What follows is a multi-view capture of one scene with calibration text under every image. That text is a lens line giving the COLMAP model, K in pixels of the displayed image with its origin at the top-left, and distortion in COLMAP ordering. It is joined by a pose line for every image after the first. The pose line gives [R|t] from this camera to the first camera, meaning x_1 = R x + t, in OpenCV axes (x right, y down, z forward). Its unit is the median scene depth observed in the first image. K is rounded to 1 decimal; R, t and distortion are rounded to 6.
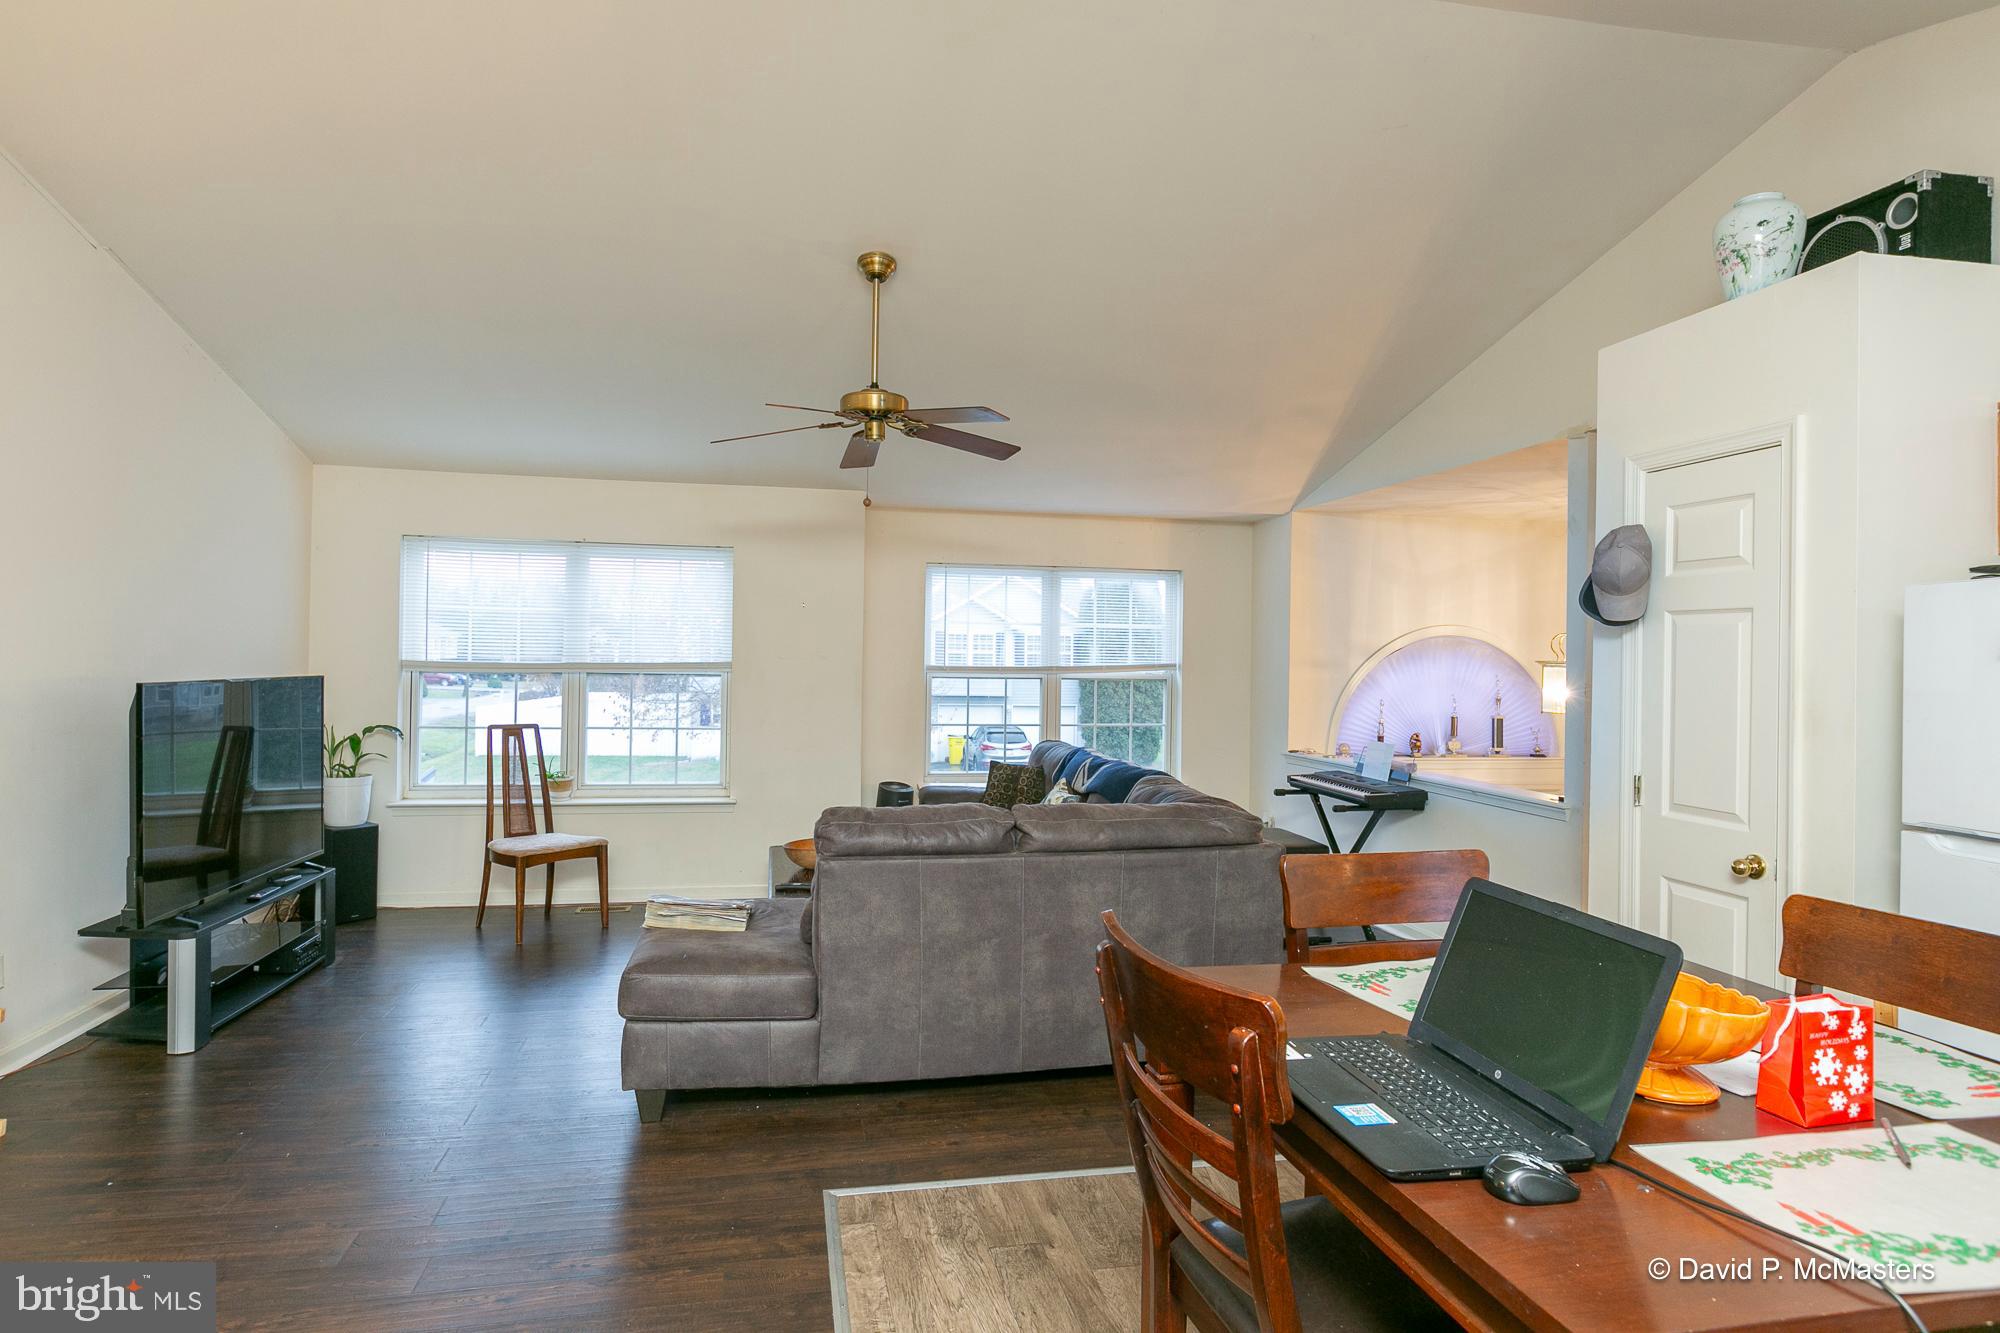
lens RADIAL K [[1101.6, 0, 991.5], [0, 1101.6, 657.3], [0, 0, 1]] dist [0.007281, -0.001123]
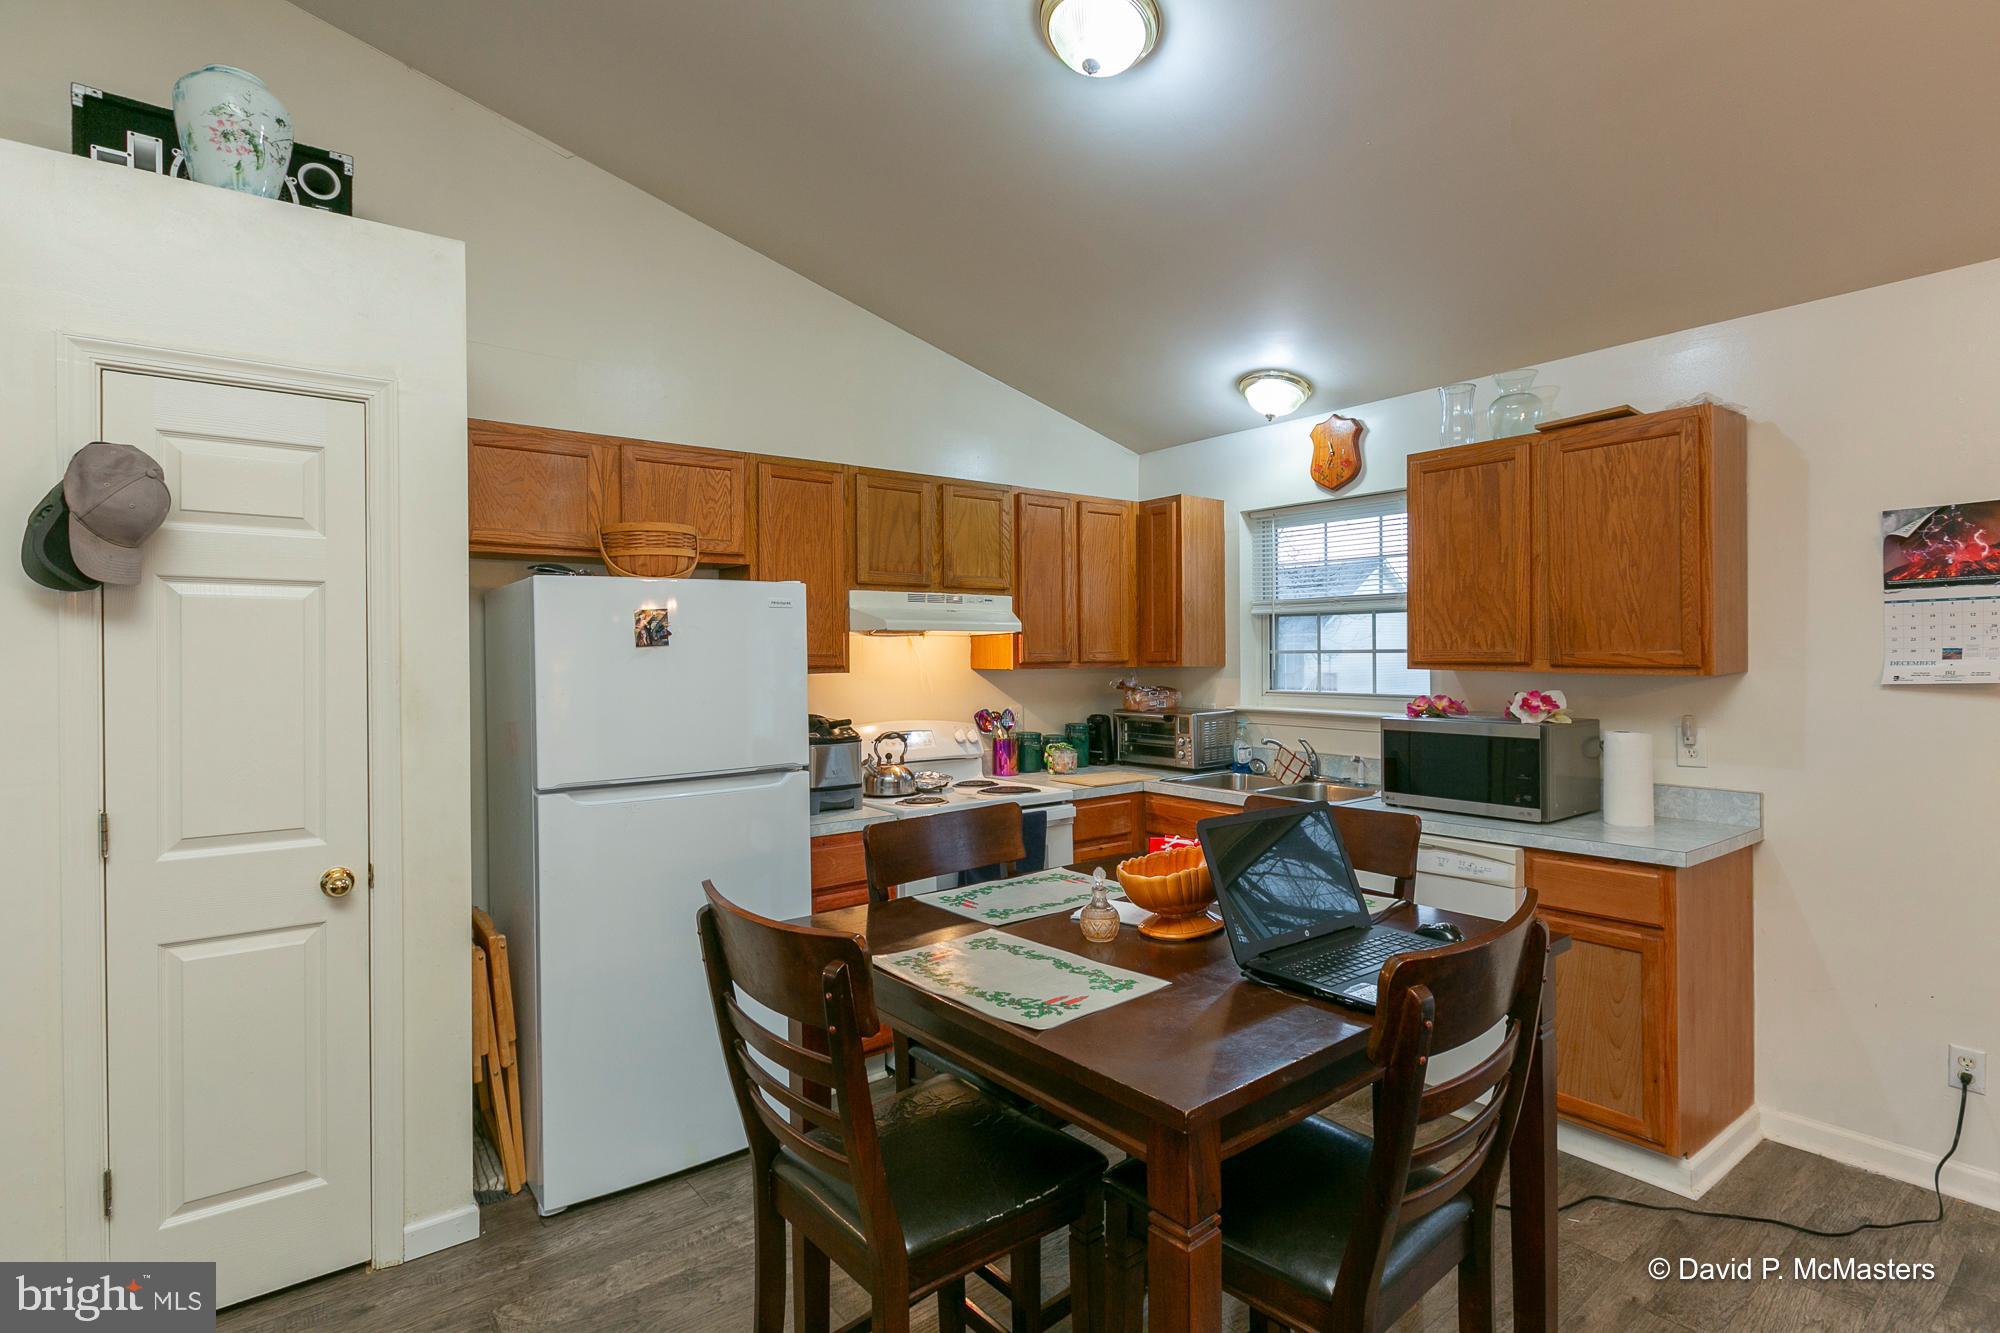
lens RADIAL K [[966.2, 0, 995.3], [0, 966.2, 659.5], [0, 0, 1]] dist [-0.000541, 0.000362]
pose [[-0.434324, -0.015922, 0.900616, -0.123620], [-0.000705, 0.999849, 0.017337, 0.001310], [-0.900756, 0.006895, -0.434270, 0.502751]]
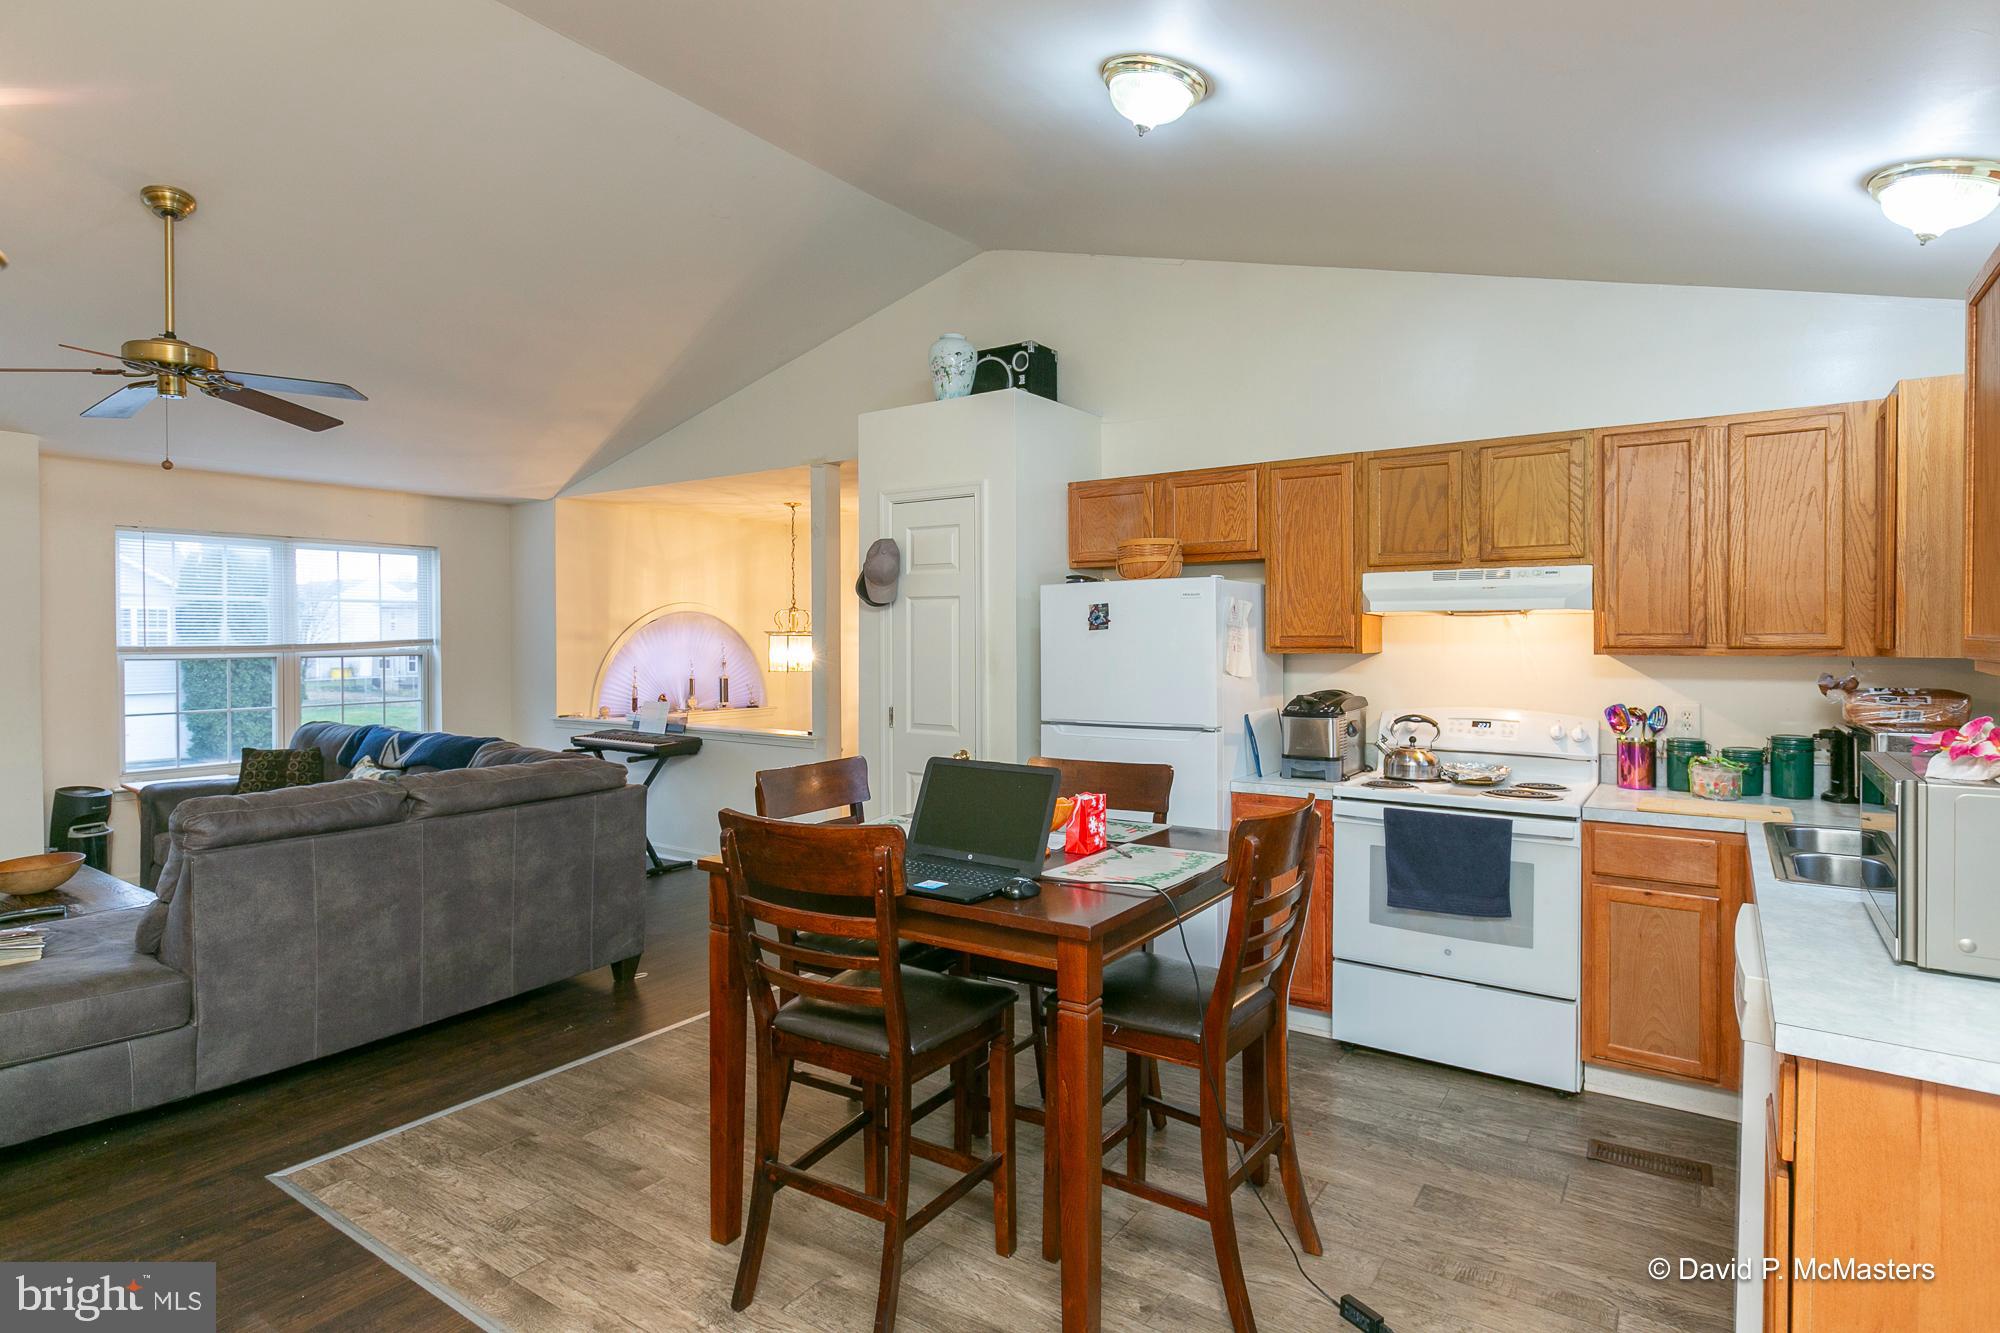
lens RADIAL K [[1034.3, 0, 995.8], [0, 1034.3, 649.4], [0, 0, 1]] dist [0.003886, 0.000637]
pose [[0.723605, -0.025740, 0.689734, -0.179481], [0.012356, 0.999627, 0.024343, -0.002010], [-0.690104, -0.009092, 0.723653, -0.069824]]
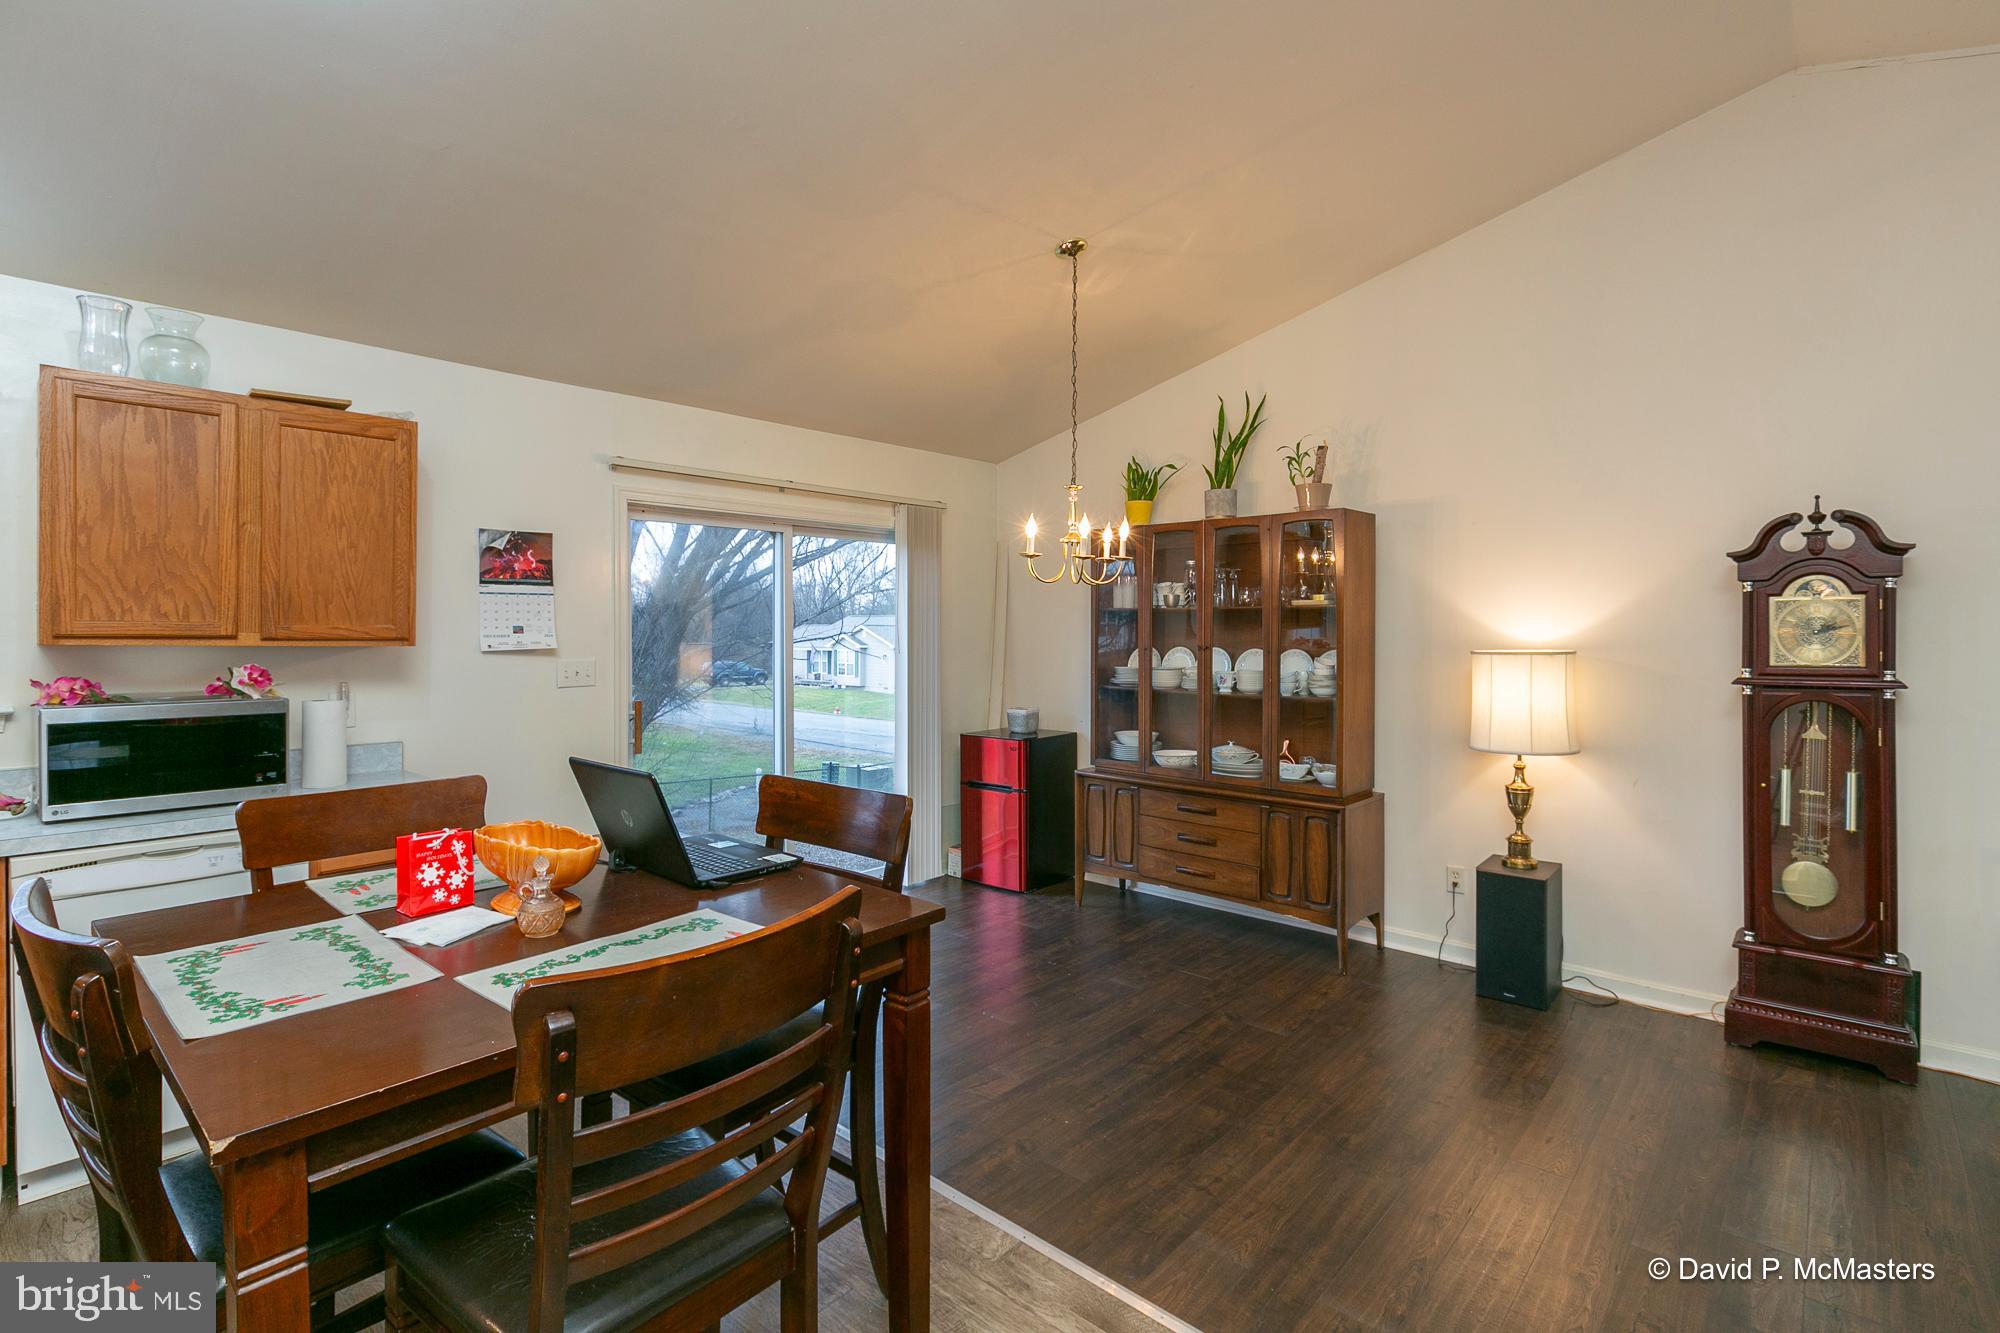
lens RADIAL K [[958.8, 0, 999.3], [0, 958.8, 643.4], [0, 0, 1]] dist [0.000826, 0.000301]
pose [[-0.805911, -0.011814, -0.591918, 0.241575], [-0.016350, 0.999864, 0.002305, 0.009182], [0.591810, 0.011536, -0.805995, 0.662245]]
